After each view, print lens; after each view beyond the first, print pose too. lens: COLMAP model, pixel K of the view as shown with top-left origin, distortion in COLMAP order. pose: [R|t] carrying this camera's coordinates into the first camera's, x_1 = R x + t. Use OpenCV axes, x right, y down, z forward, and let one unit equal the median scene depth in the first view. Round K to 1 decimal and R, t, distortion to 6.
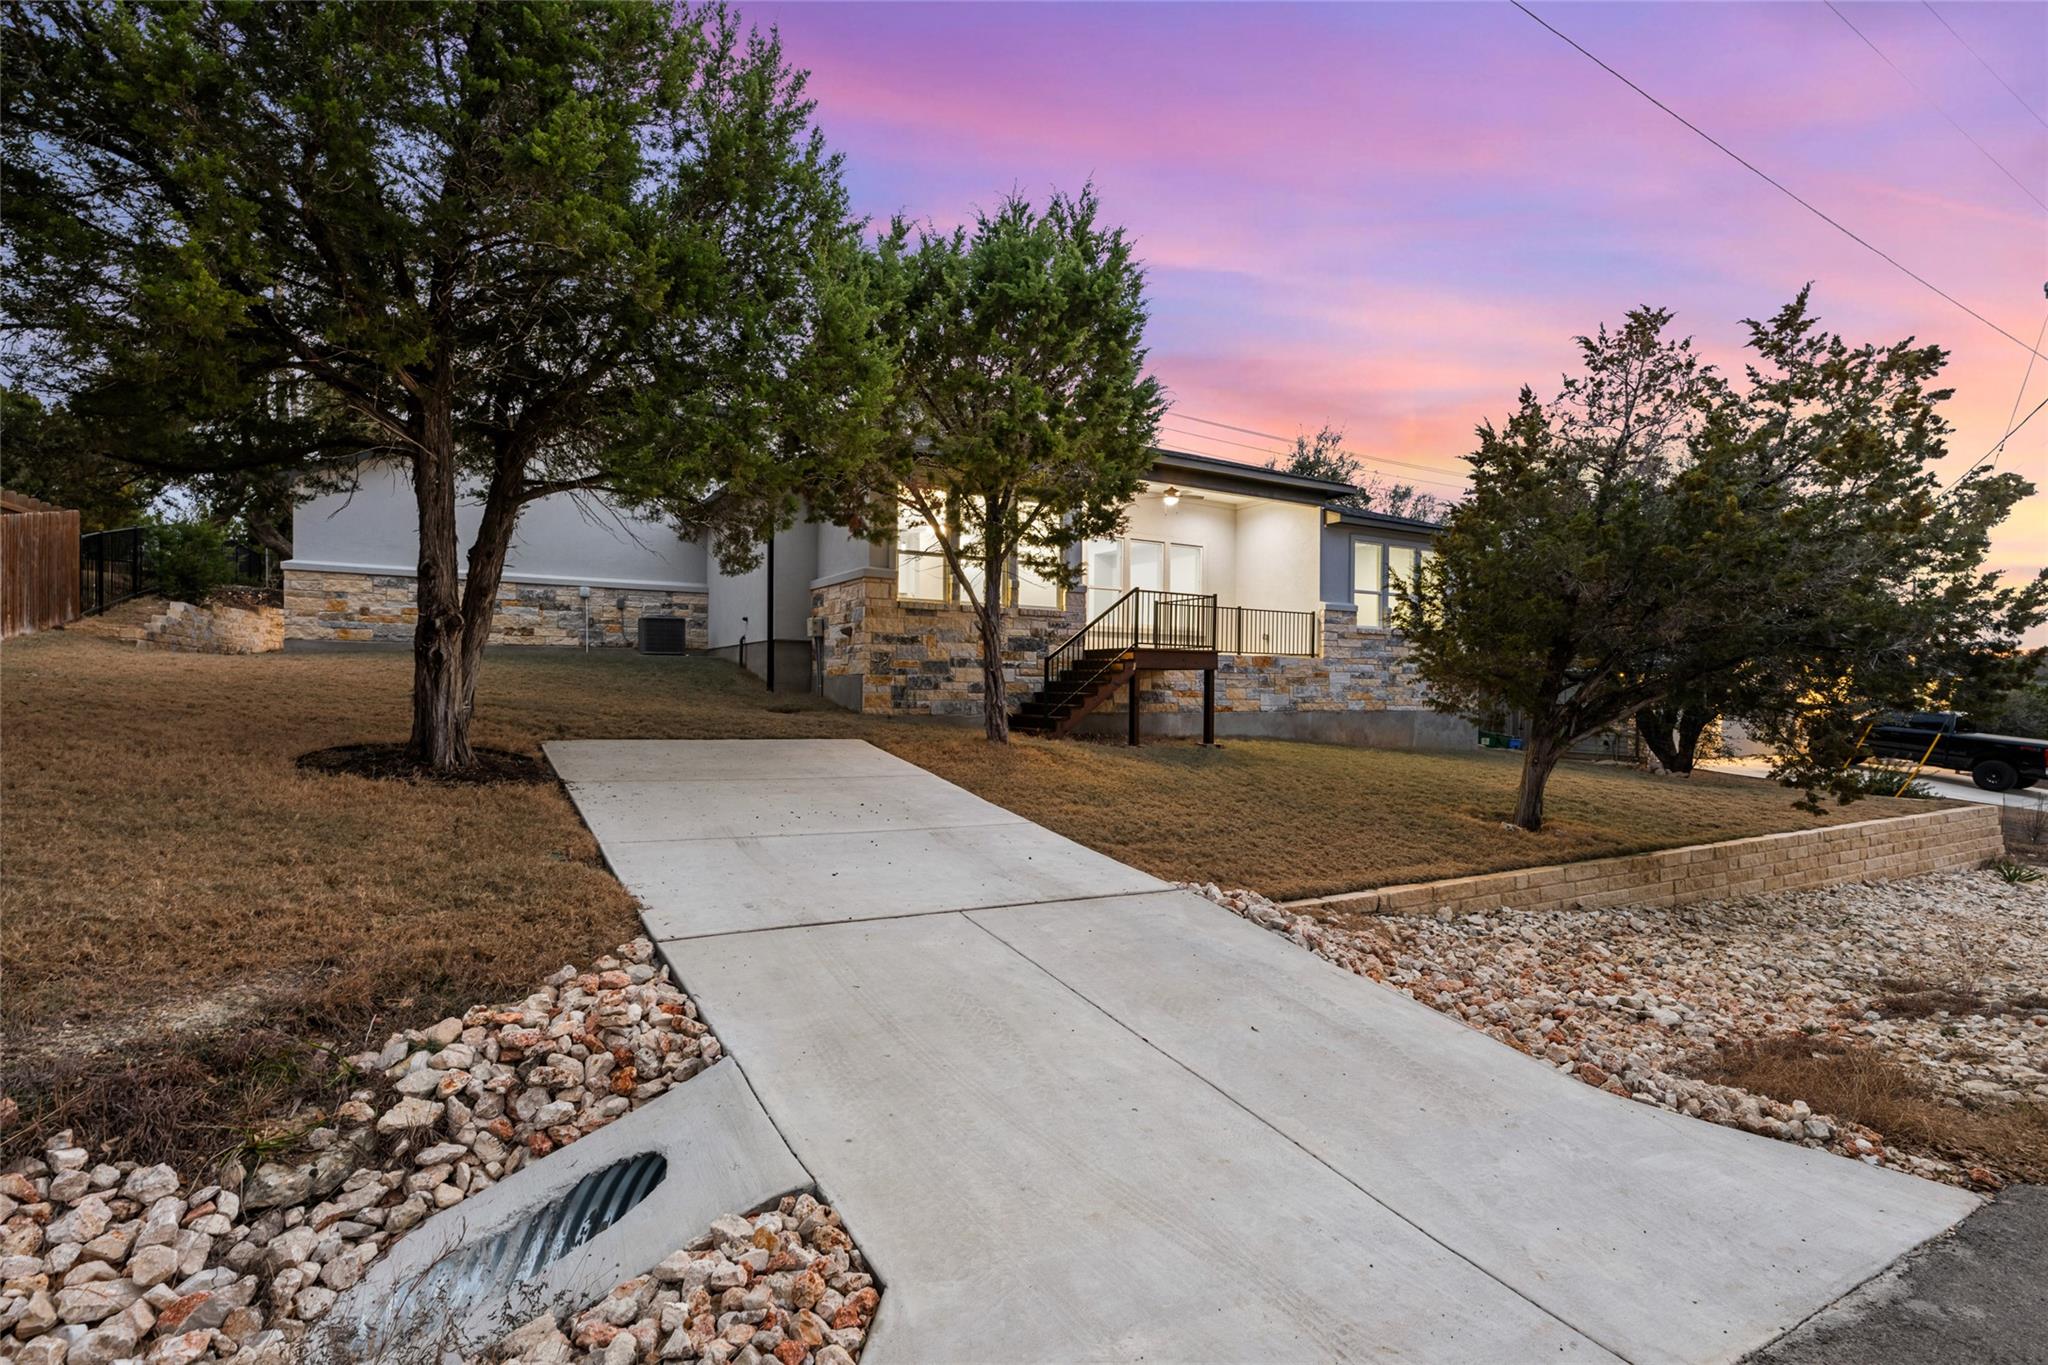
lens RADIAL K [[884.9, 0, 1018.4], [0, 884.9, 667.9], [0, 0, 1]] dist [-0.002671, -0.000031]
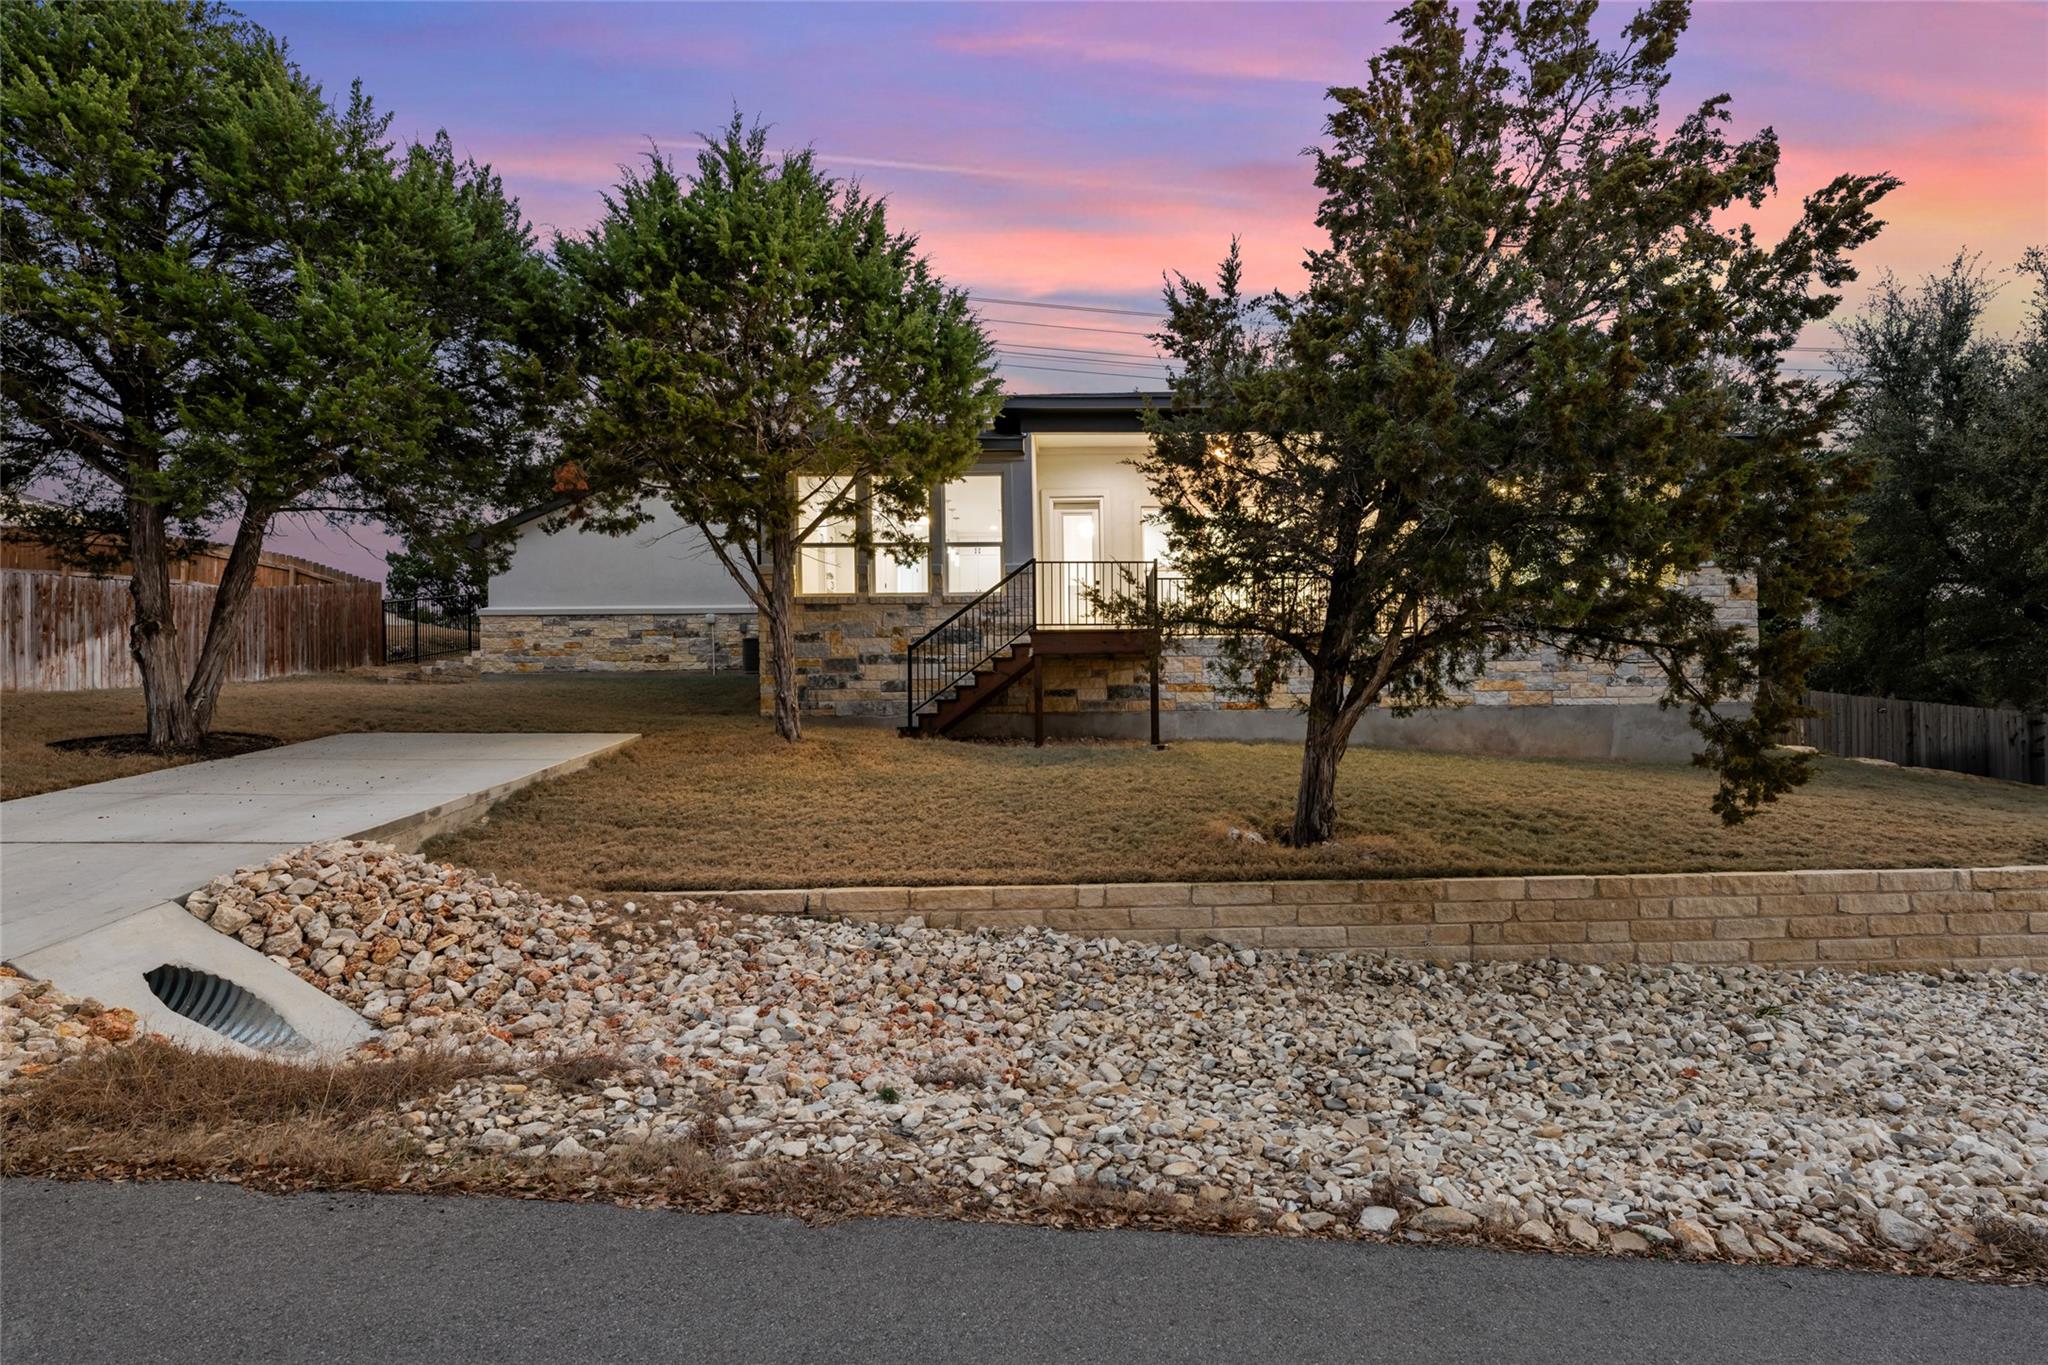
lens RADIAL K [[954.2, 0, 1019.9], [0, 954.2, 695.0], [0, 0, 1]] dist [0.001273, -0.000061]
pose [[0.899650, -0.035910, -0.435132, 0.398909], [0.033516, 0.999351, -0.013179, 0.039188], [0.435323, -0.002728, 0.900270, 0.137868]]
